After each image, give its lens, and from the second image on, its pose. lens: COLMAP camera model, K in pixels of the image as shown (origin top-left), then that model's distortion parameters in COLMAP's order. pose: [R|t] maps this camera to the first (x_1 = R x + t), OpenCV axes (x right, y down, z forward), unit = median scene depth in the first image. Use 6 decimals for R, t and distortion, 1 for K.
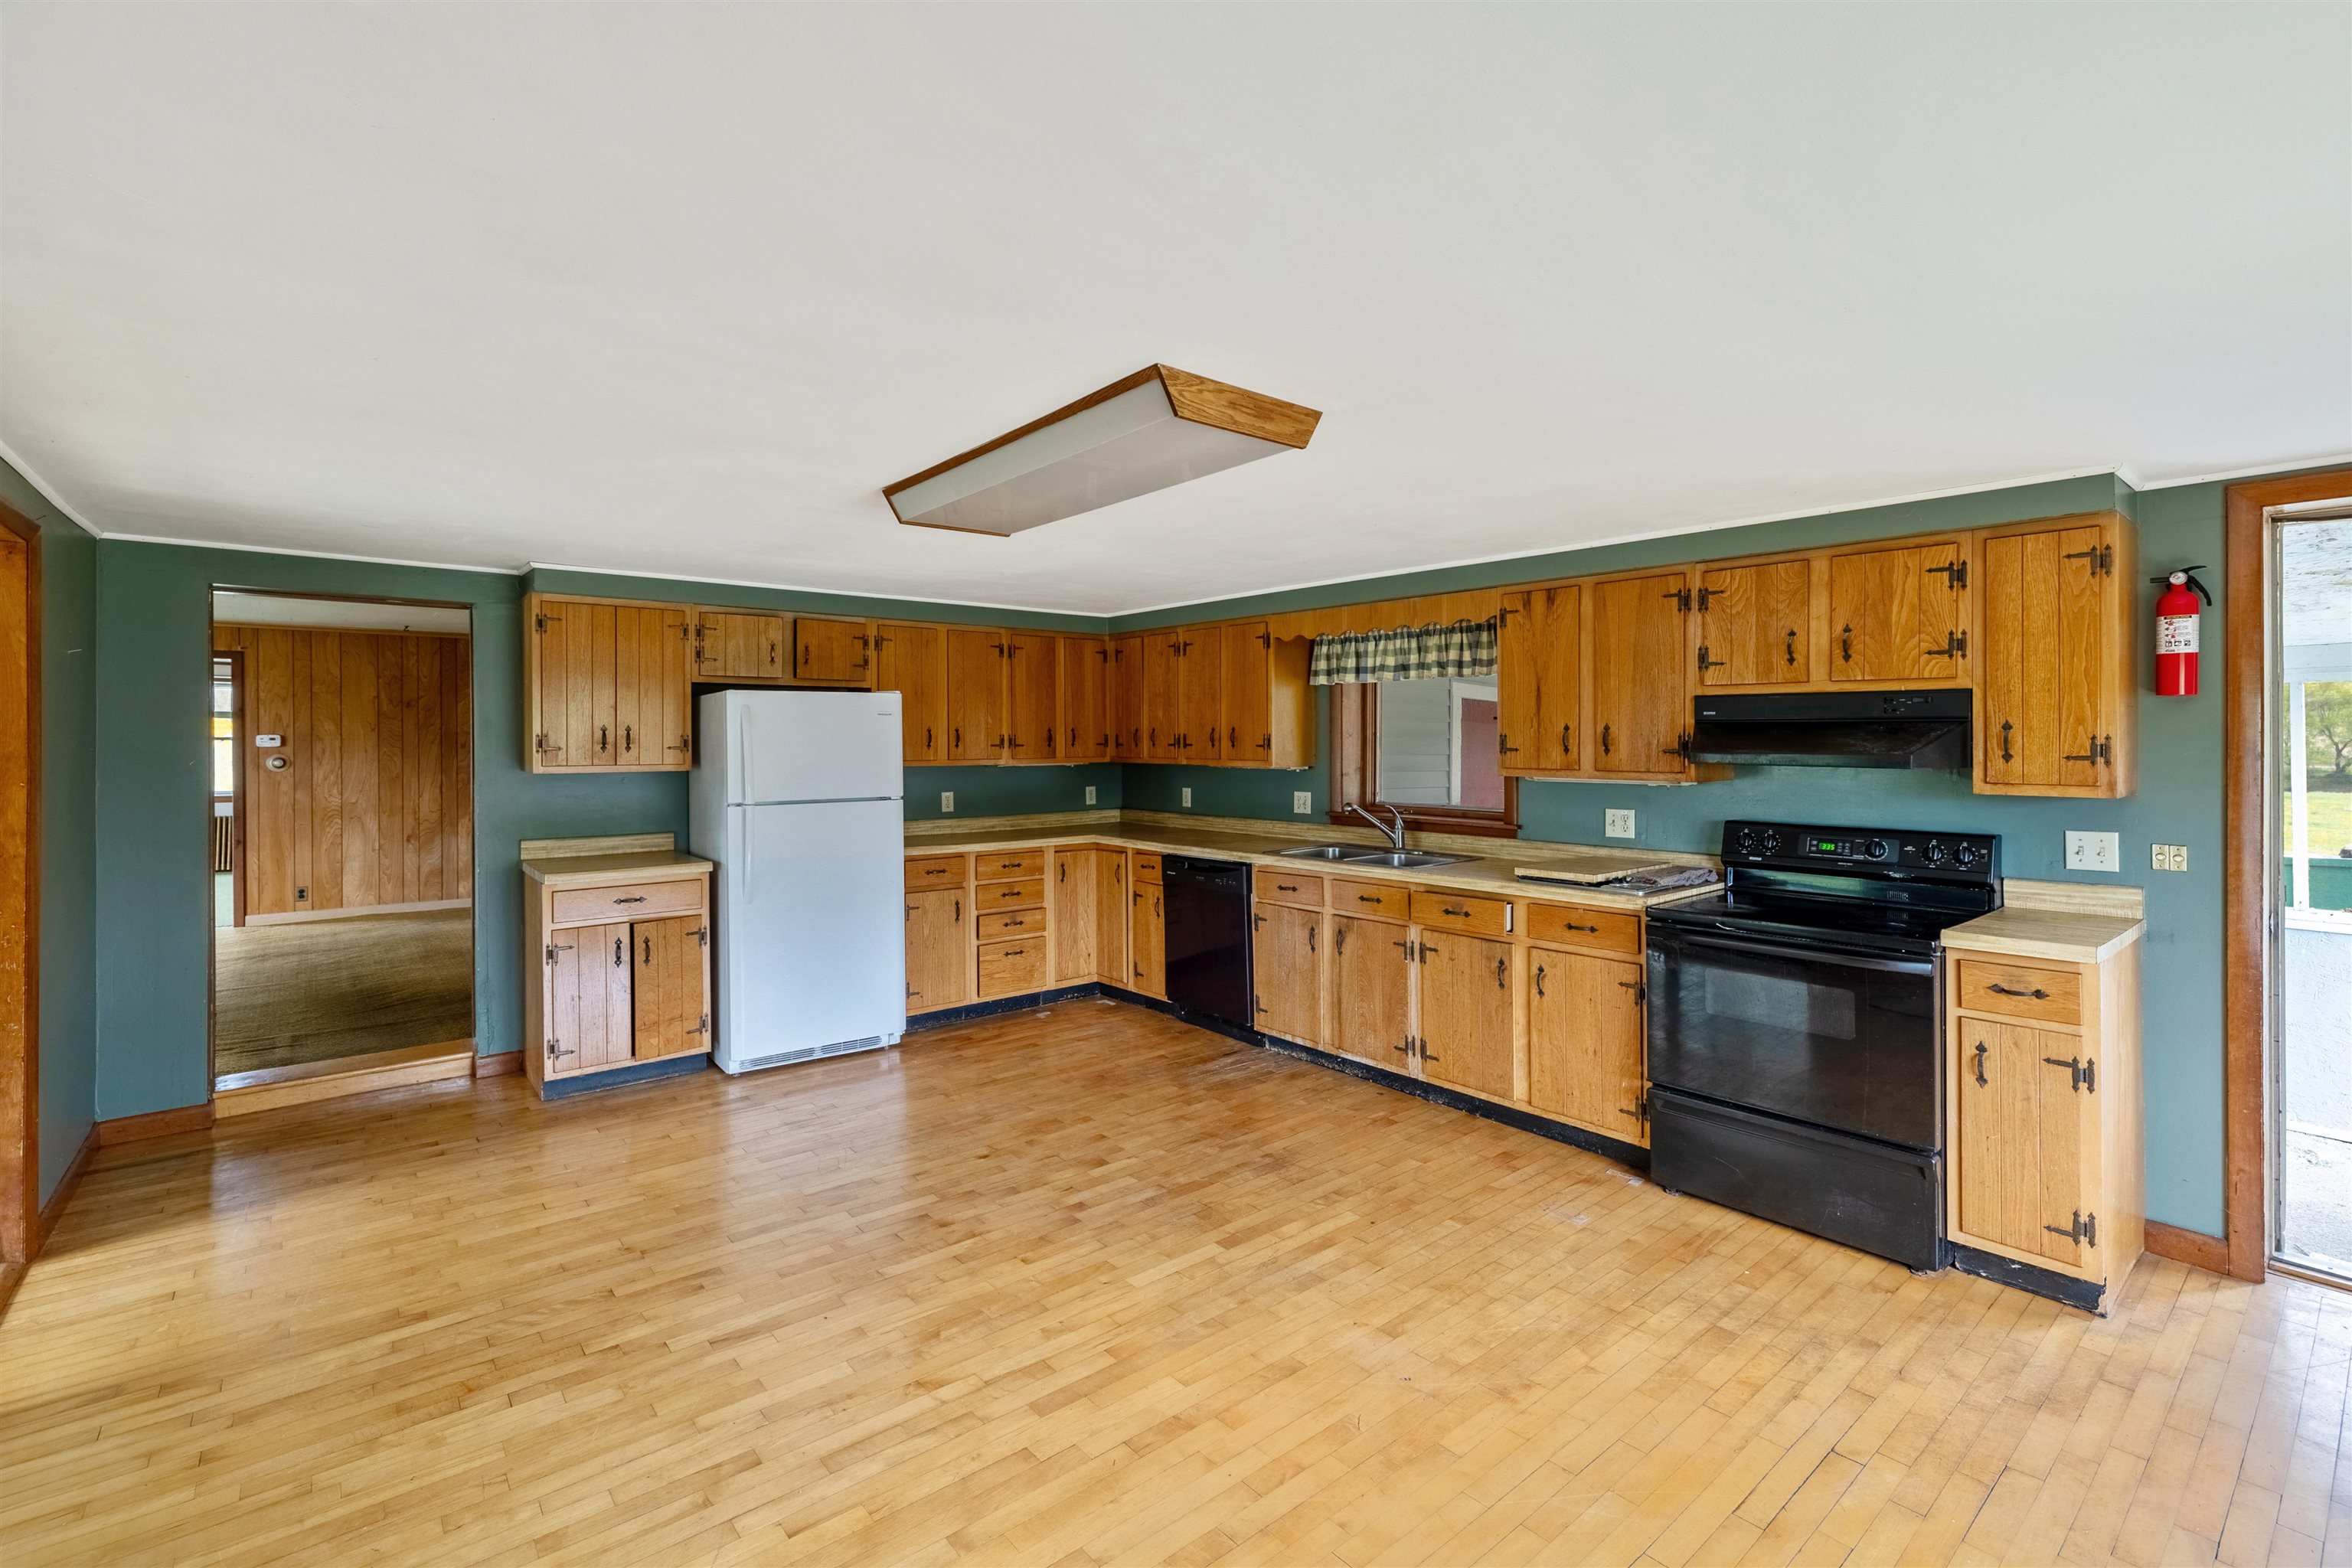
lens RADIAL K [[1025.8, 0, 1159.1], [0, 1025.8, 738.5], [0, 0, 1]] dist [0.003897, -0.000999]
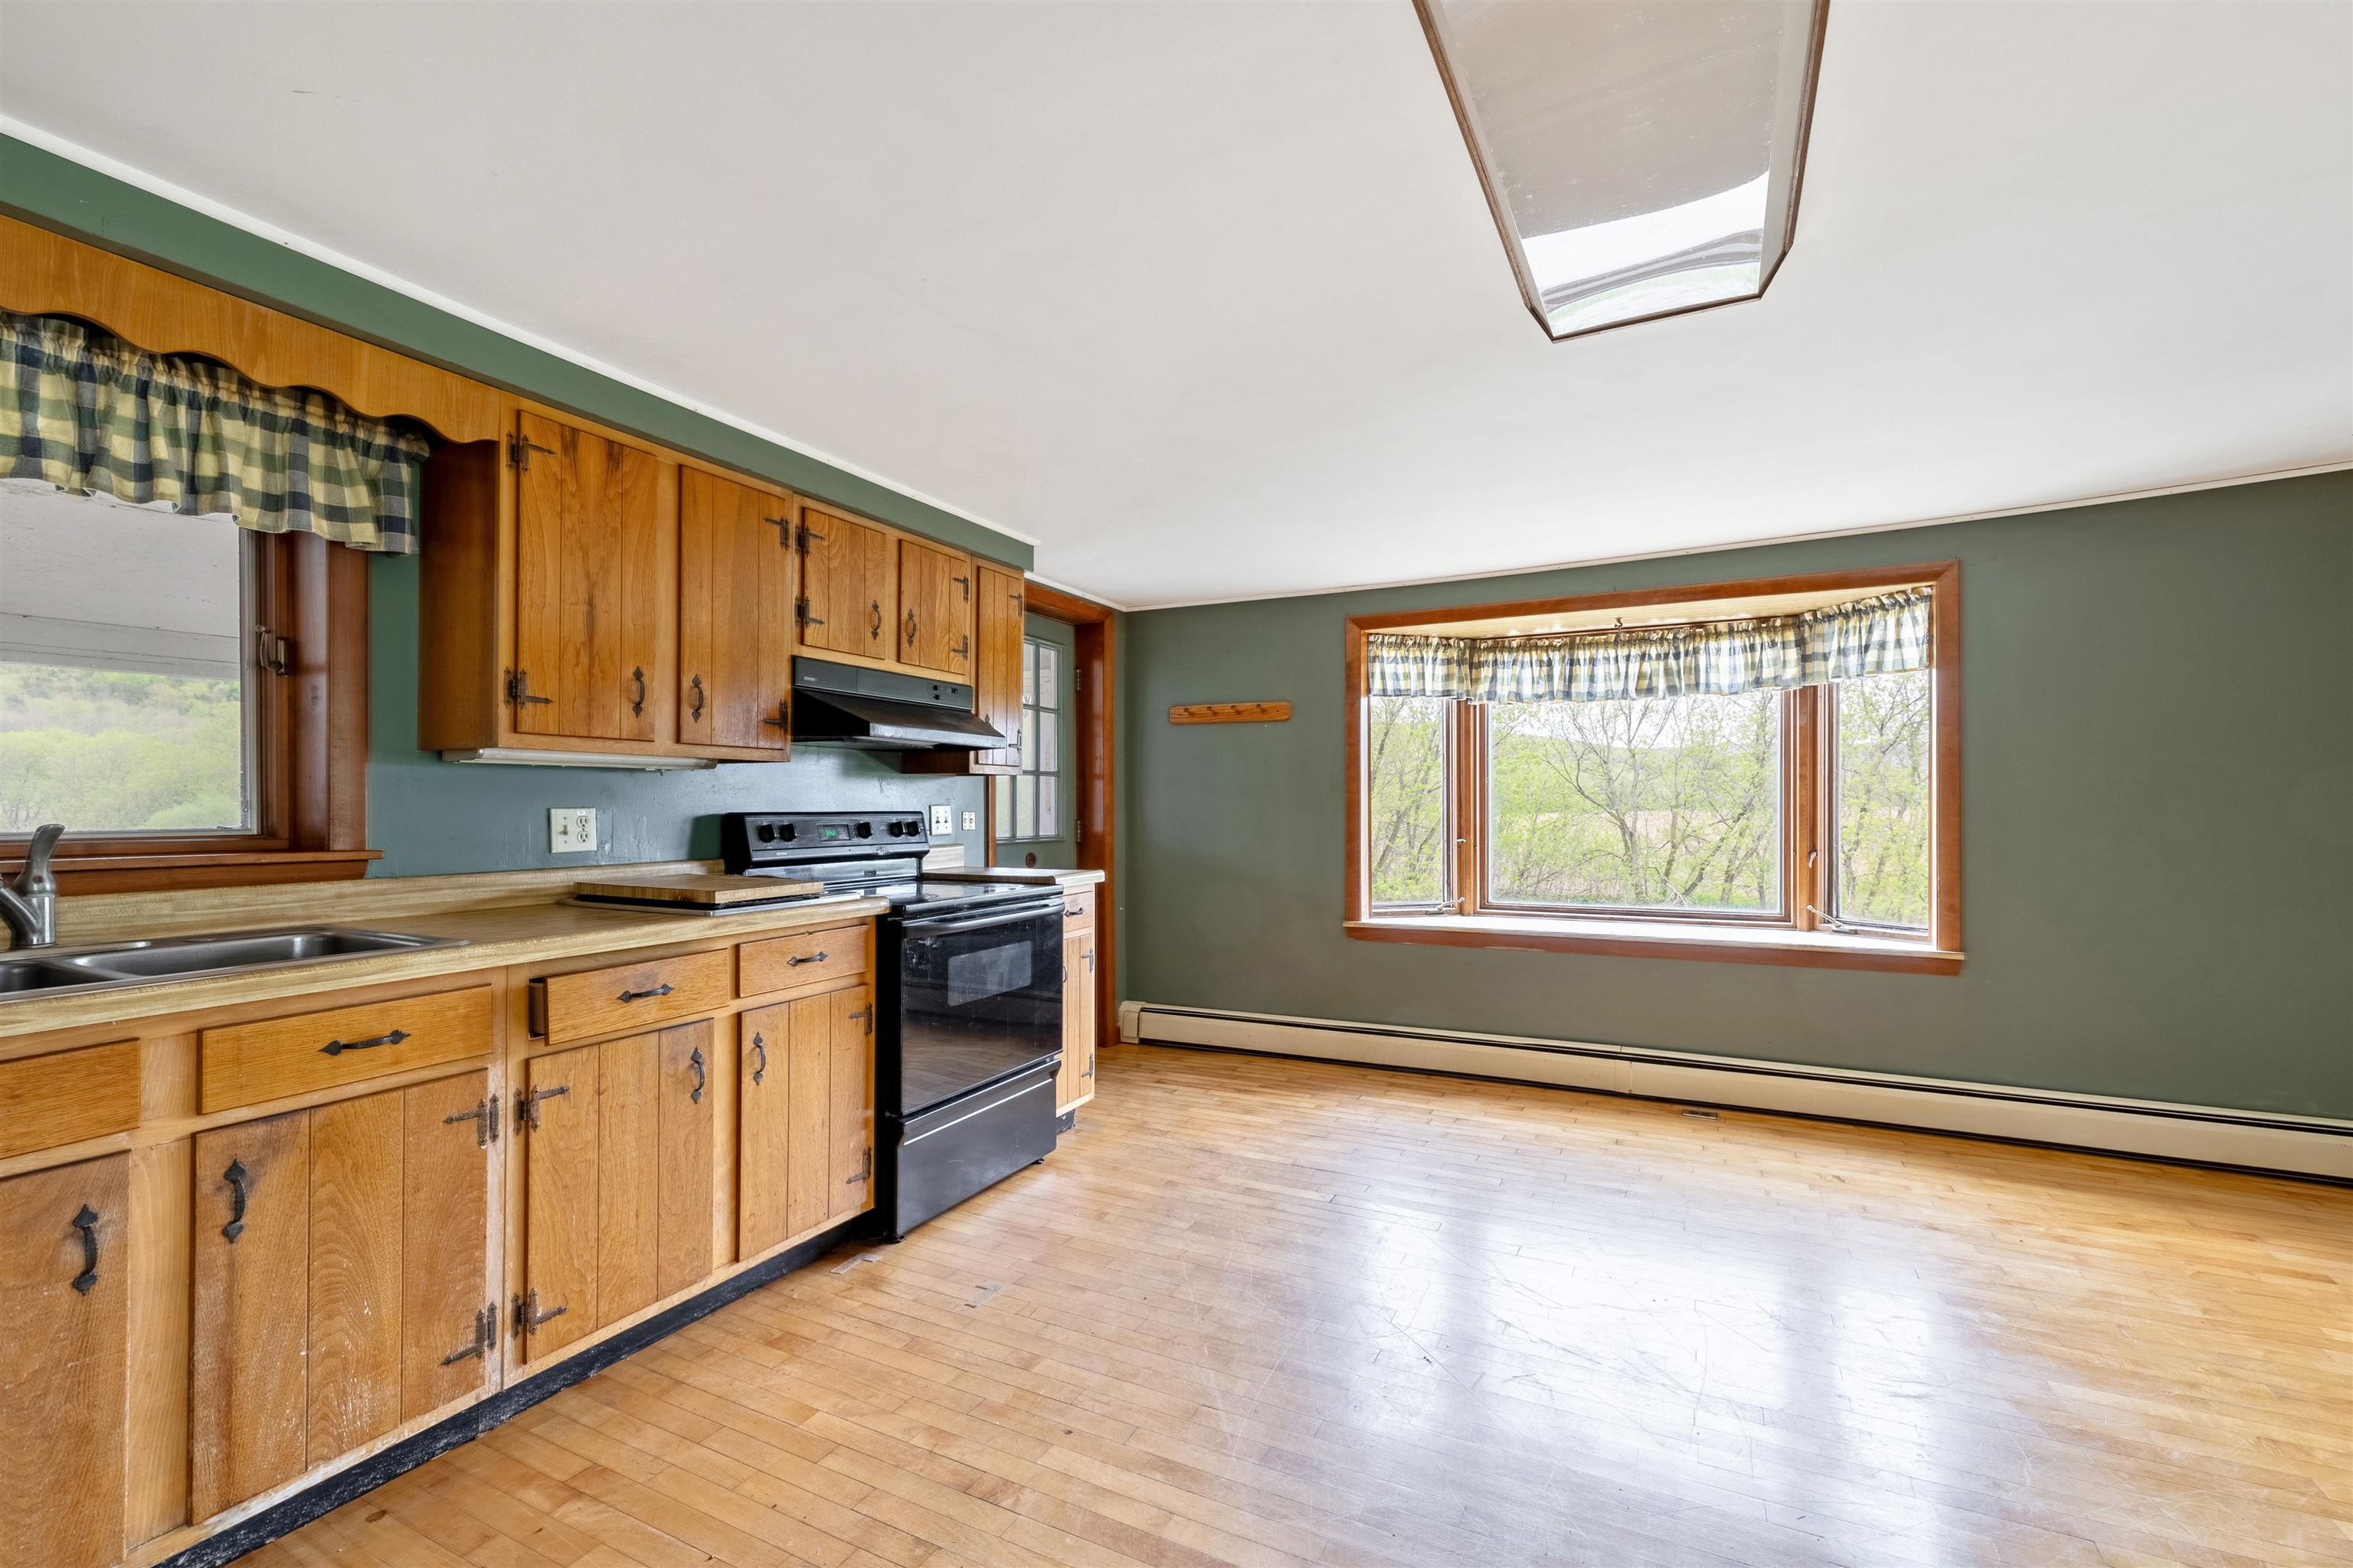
lens RADIAL K [[1026.3, 0, 1182.3], [0, 1026.3, 807.9], [0, 0, 1]] dist [0.003897, -0.000999]
pose [[-0.407937, 0.003003, 0.913005, -0.306027], [0.004476, 0.999989, -0.001289, 0.072565], [-0.912999, 0.003561, -0.407946, 0.931947]]
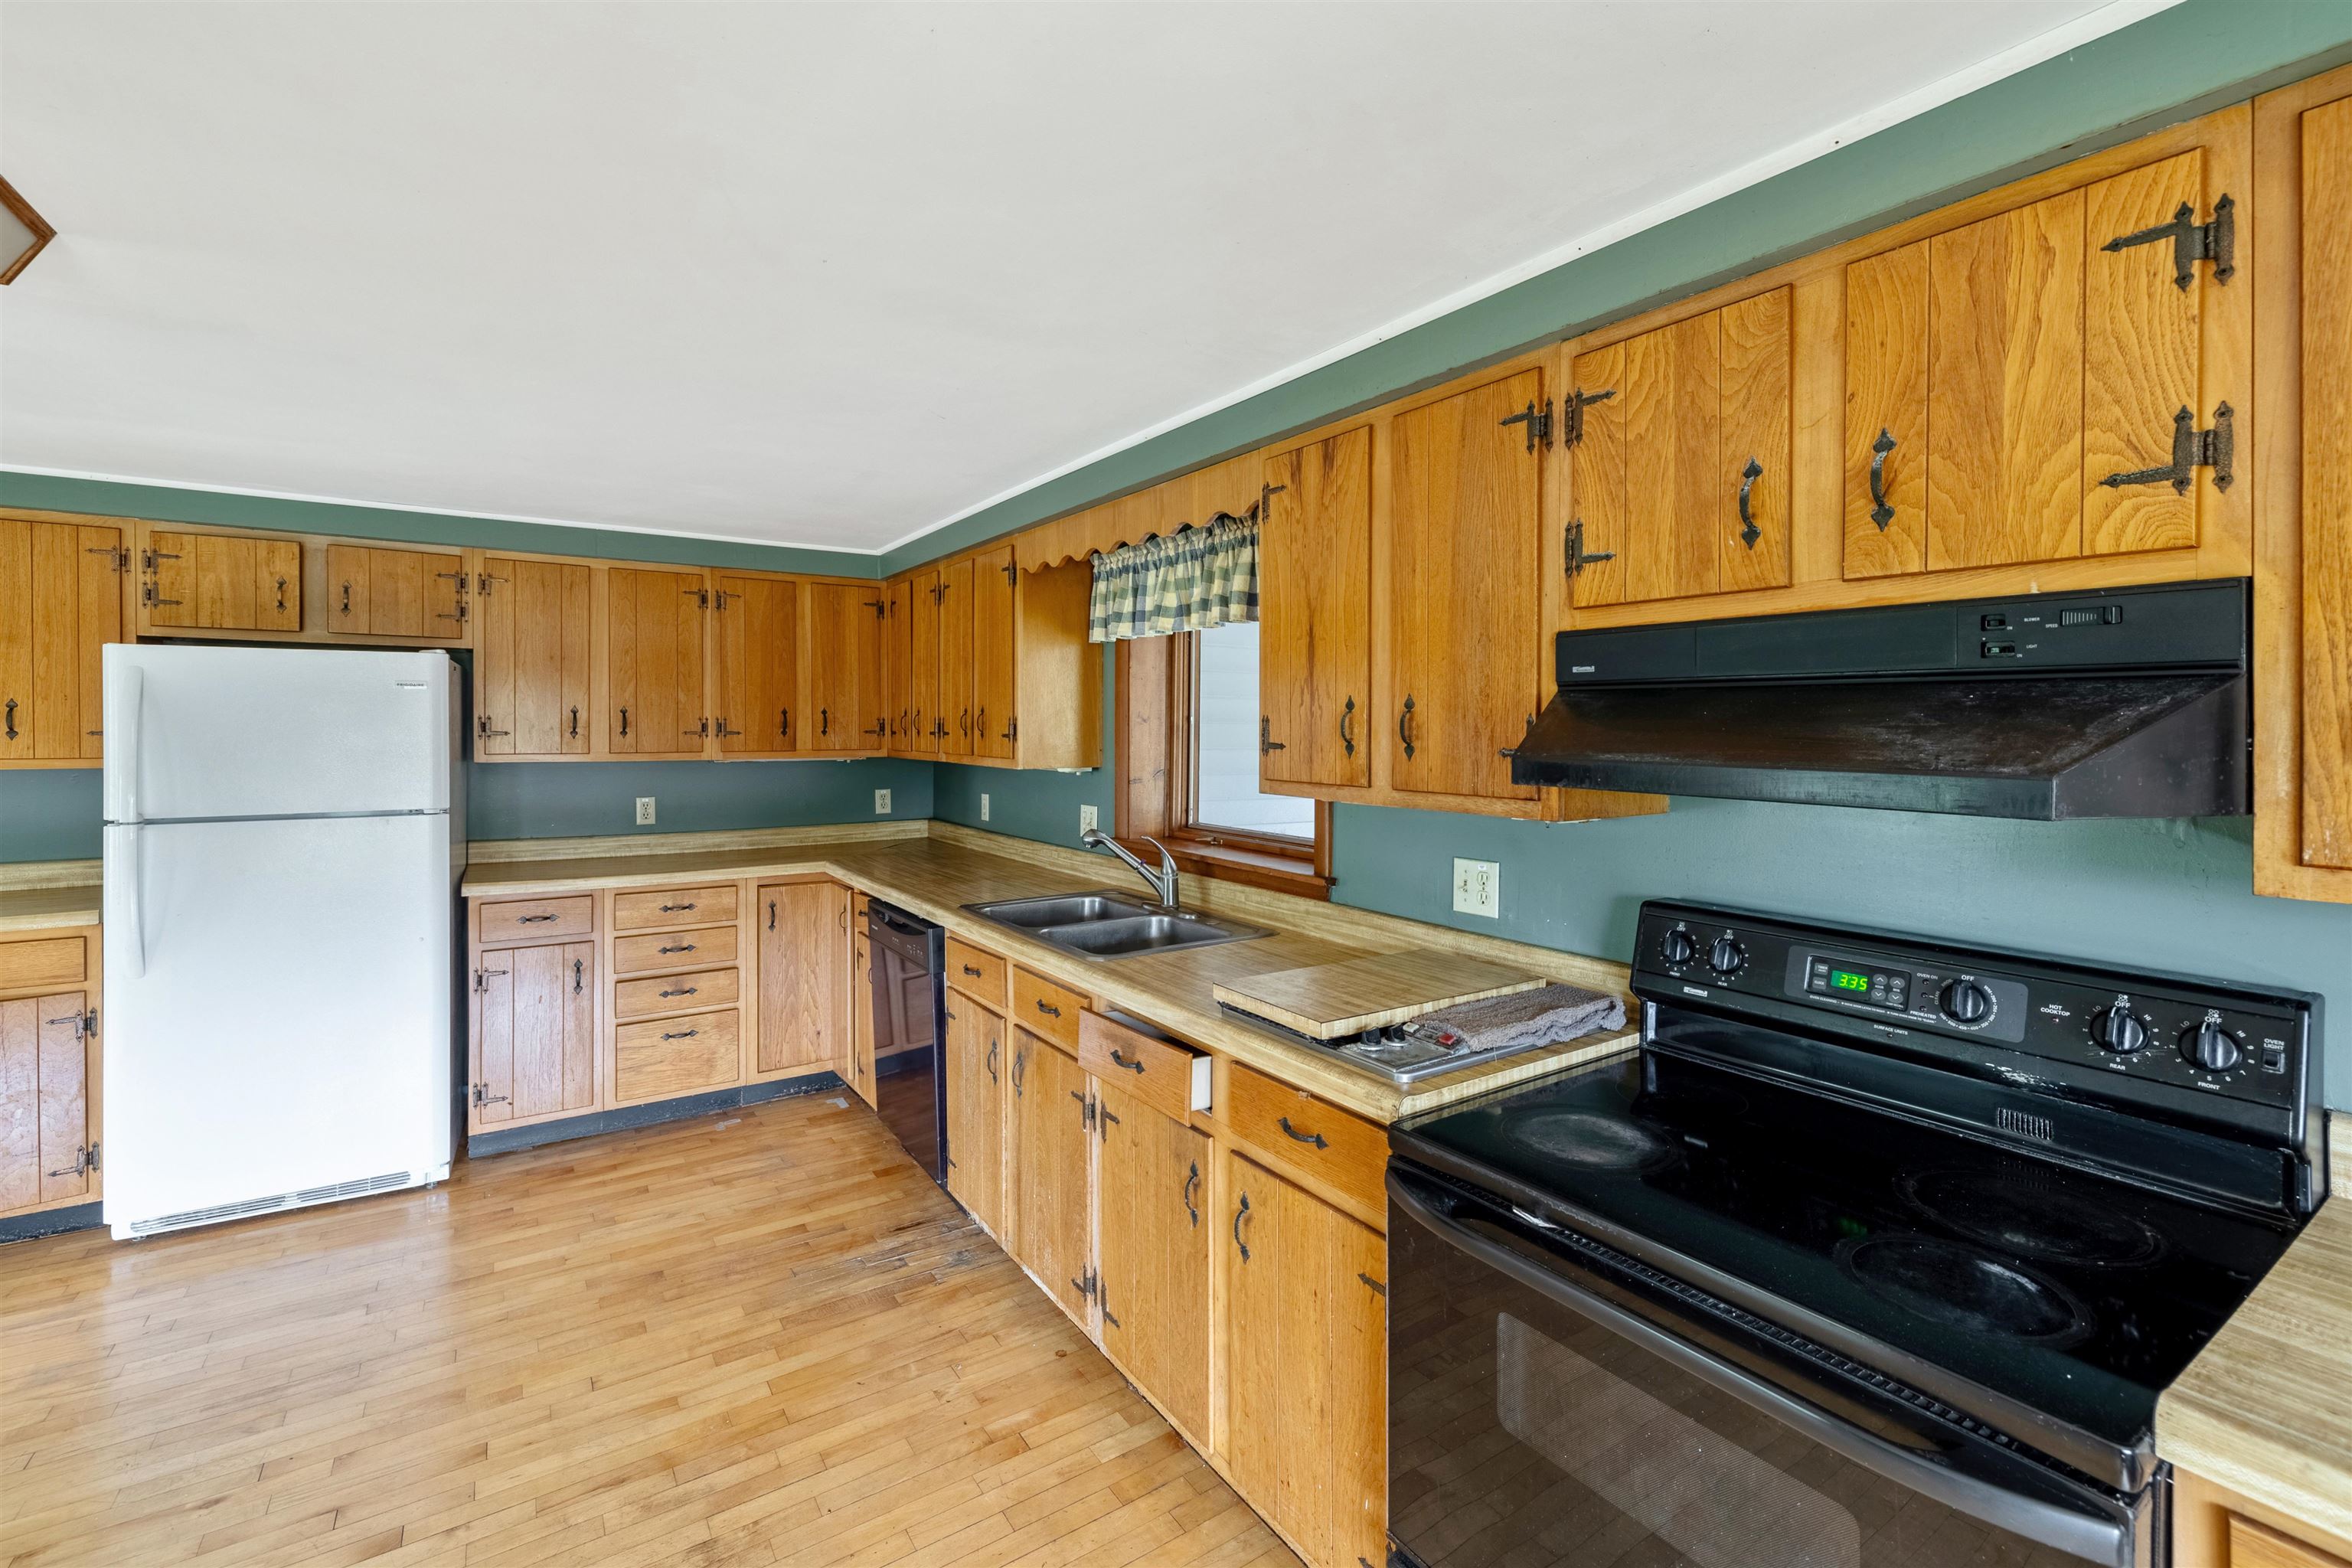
lens RADIAL K [[1025.8, 0, 1188.5], [0, 1025.8, 724.9], [0, 0, 1]] dist [0.003897, -0.000999]
pose [[0.996623, 0.005180, -0.081954, 0.350662], [-0.005363, 0.999984, -0.002010, 0.001371], [0.081942, 0.002443, 0.996634, 0.471745]]
